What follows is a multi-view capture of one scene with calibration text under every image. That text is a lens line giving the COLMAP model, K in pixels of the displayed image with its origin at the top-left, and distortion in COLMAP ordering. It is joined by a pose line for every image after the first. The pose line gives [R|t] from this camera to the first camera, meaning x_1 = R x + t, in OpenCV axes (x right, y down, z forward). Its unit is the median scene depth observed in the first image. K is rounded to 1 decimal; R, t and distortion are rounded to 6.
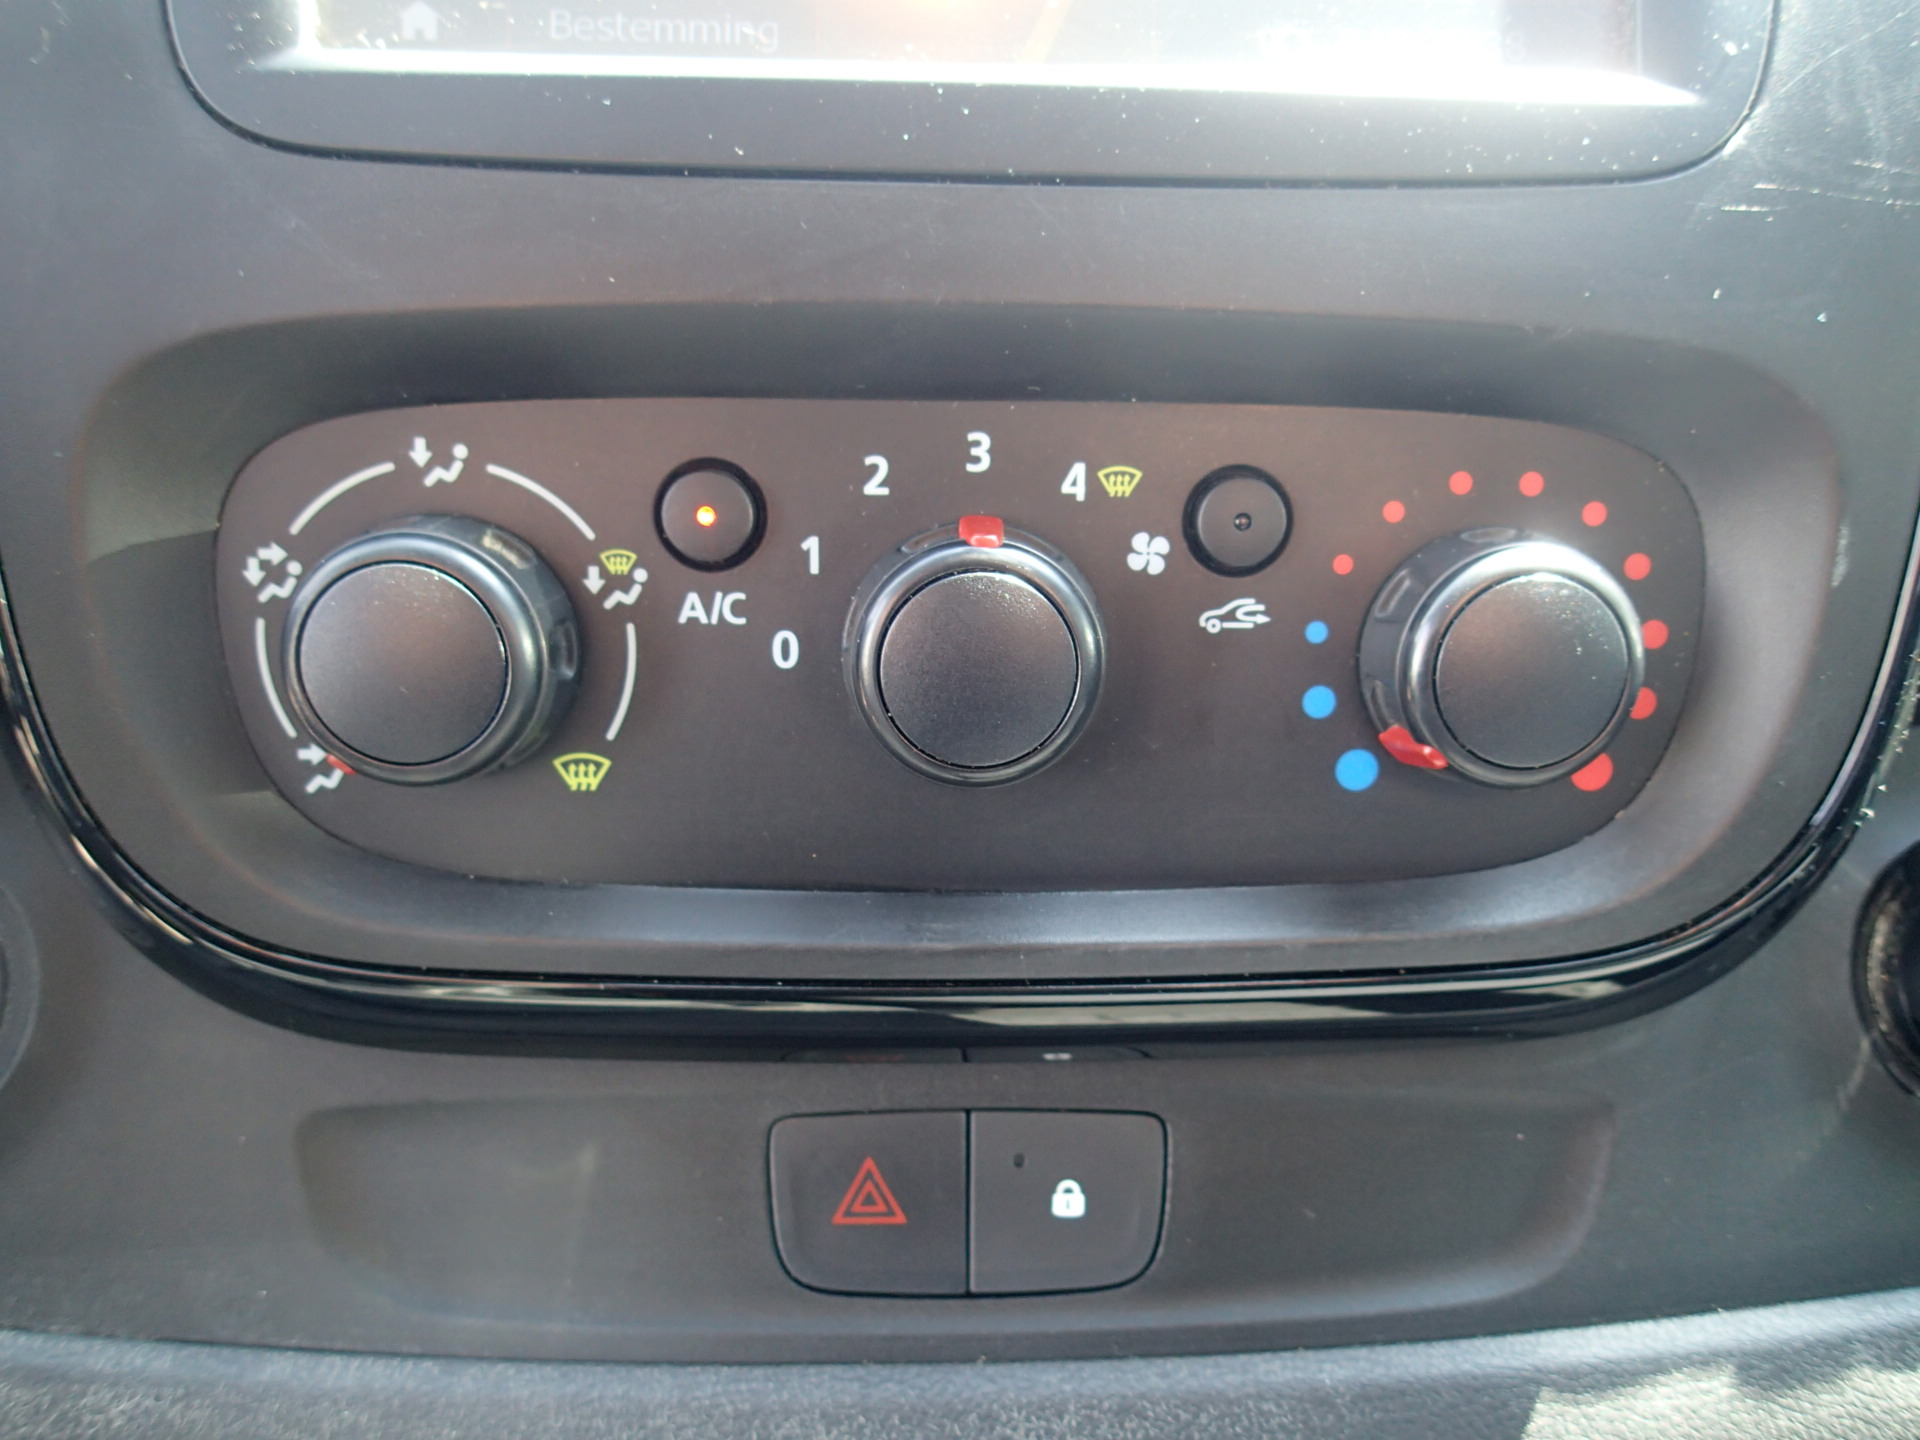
lens RADIAL K [[1434.0, 0, 976.7], [0, 1434.0, 715.5], [0, 0, 1]] dist [0.001198, 0.000791]
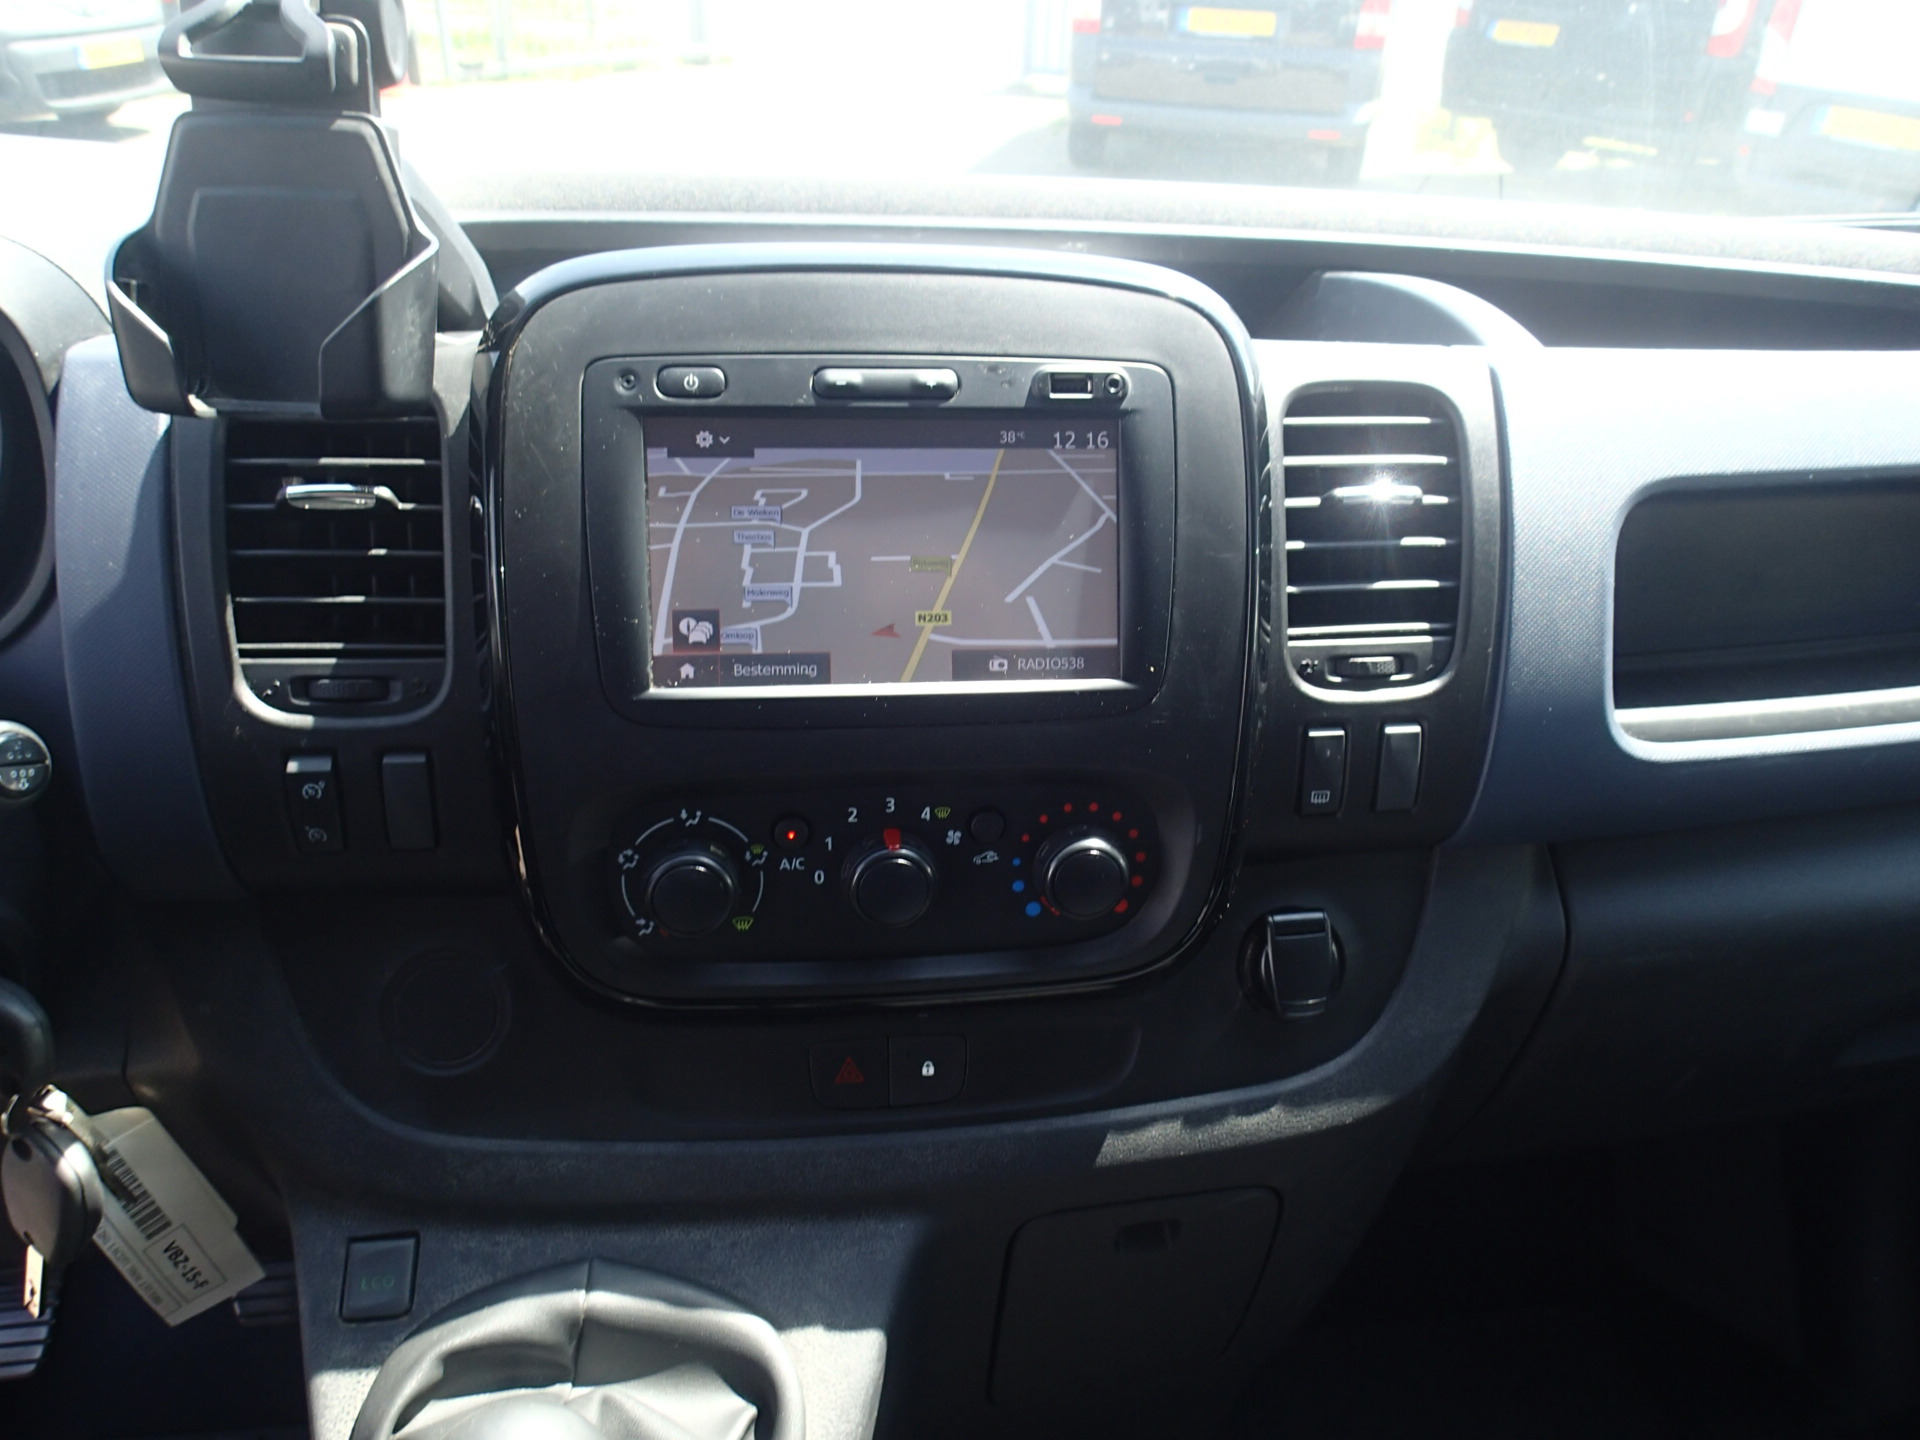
lens RADIAL K [[1434.0, 0, 976.7], [0, 1434.0, 715.5], [0, 0, 1]] dist [0.001198, 0.000791]
pose [[0.994678, -0.023467, 0.100324, -0.102826], [0.012720, 0.994236, 0.106456, -0.629668], [-0.102244, -0.104613, 0.989243, -1.655860]]
